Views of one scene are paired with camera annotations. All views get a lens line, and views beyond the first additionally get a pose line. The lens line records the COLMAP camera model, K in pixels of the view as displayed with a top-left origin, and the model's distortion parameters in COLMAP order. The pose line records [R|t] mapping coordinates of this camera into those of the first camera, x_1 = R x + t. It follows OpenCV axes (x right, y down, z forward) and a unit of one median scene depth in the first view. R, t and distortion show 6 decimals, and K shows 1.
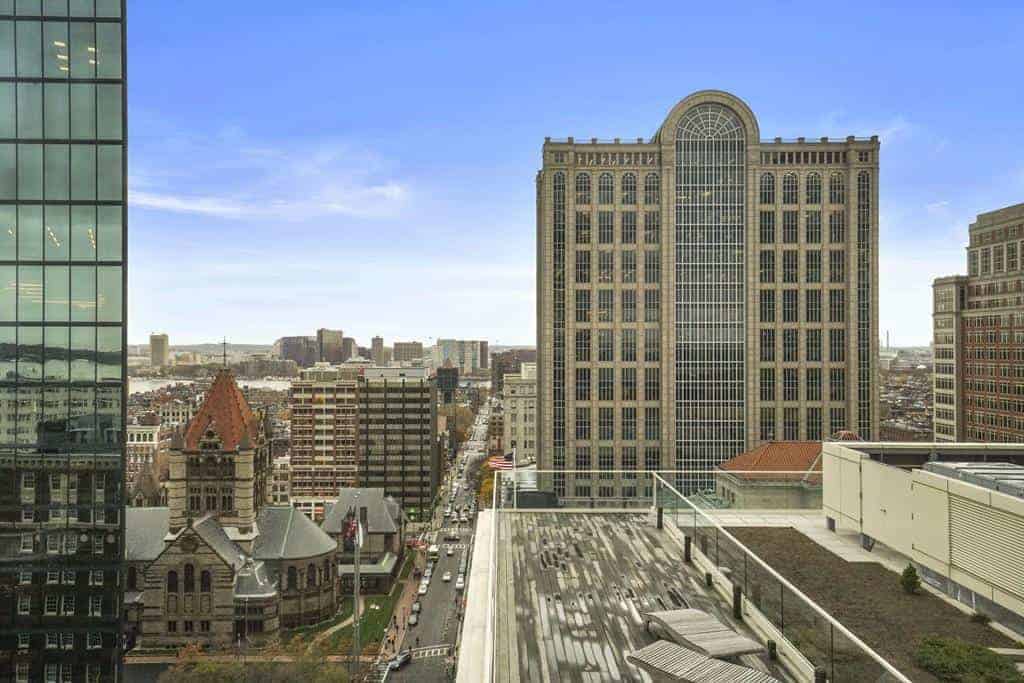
lens RADIAL K [[761.4, 0, 505.2], [0, 761.4, 336.9], [0, 0, 1]] dist [0.014284, -0.011939]
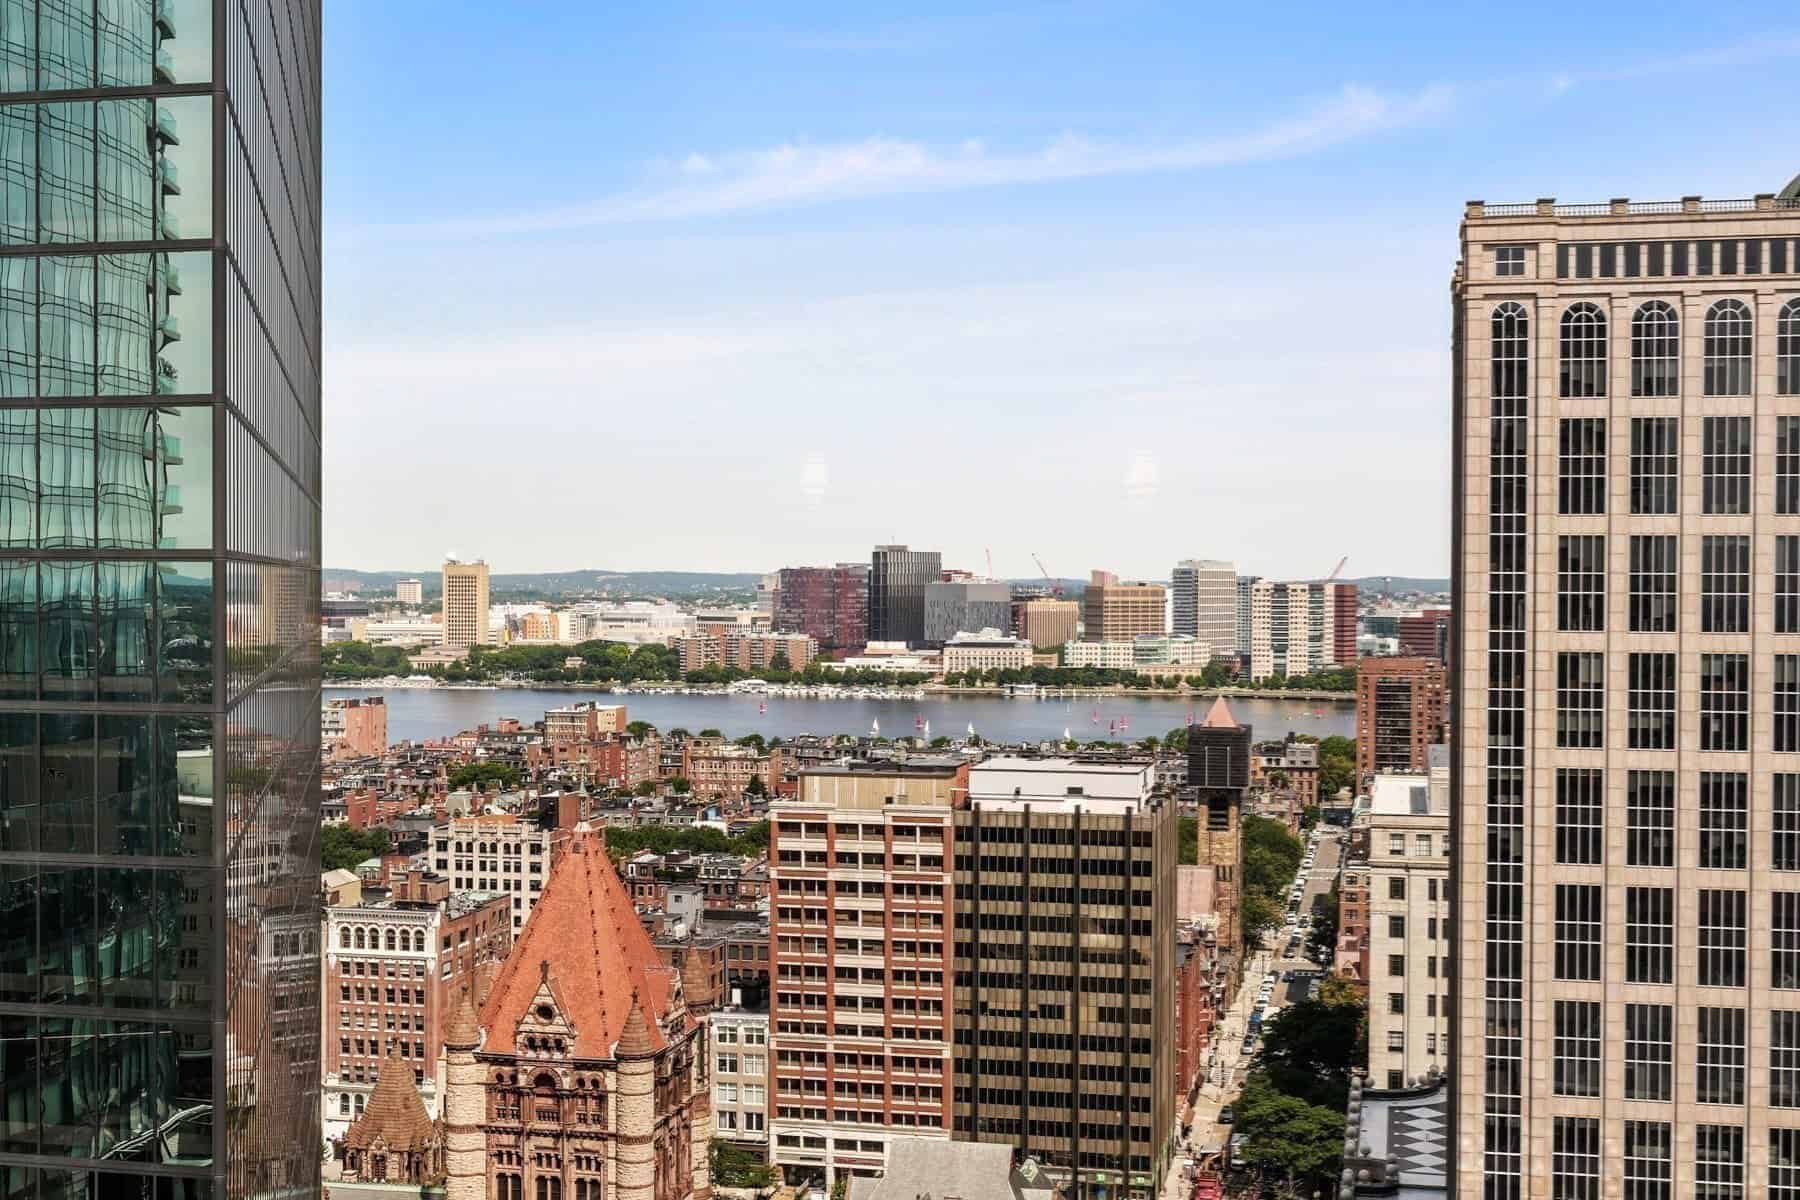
lens RADIAL K [[2179.2, 0, 917.1], [0, 2179.2, 602.0], [0, 0, 1]] dist [-0.001845, 0.000000]
pose [[0.974623, 0.007328, -0.223731, 0.025354], [-0.000786, 0.999570, 0.029317, -0.089255], [0.223850, -0.028397, 0.974210, 0.001994]]
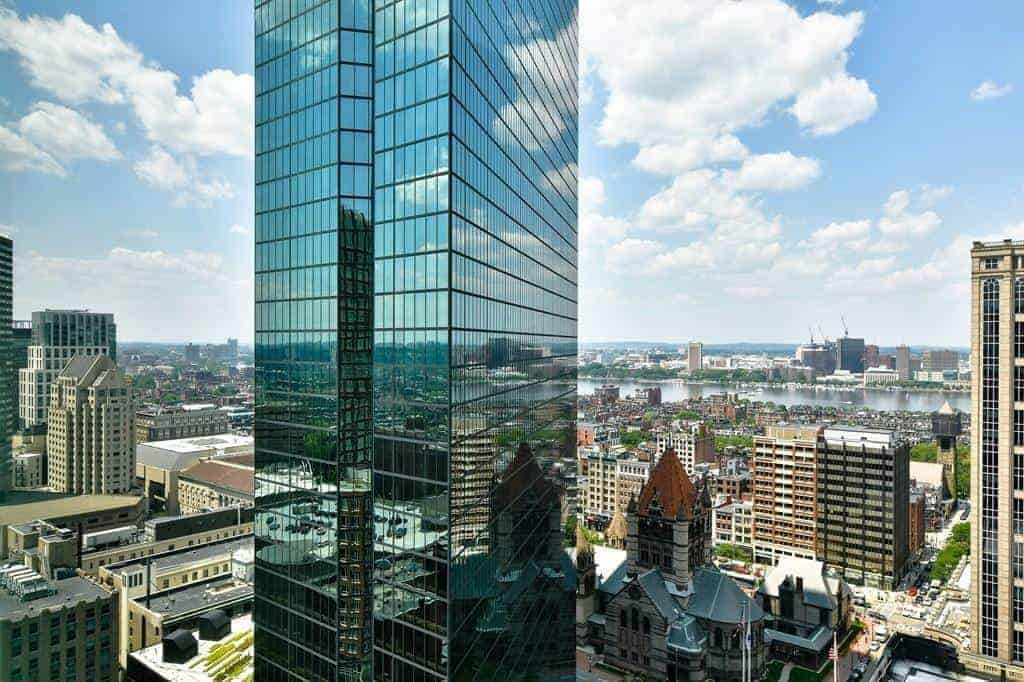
lens RADIAL K [[692.0, 0, 520.3], [0, 692.0, 347.4], [0, 0, 1]] dist [-0.003076, 0.015578]
pose [[0.769828, 0.006666, -0.638217, 0.130670], [0.009116, 0.999729, 0.021438, -0.125325], [0.638186, -0.022321, 0.769558, 0.009850]]
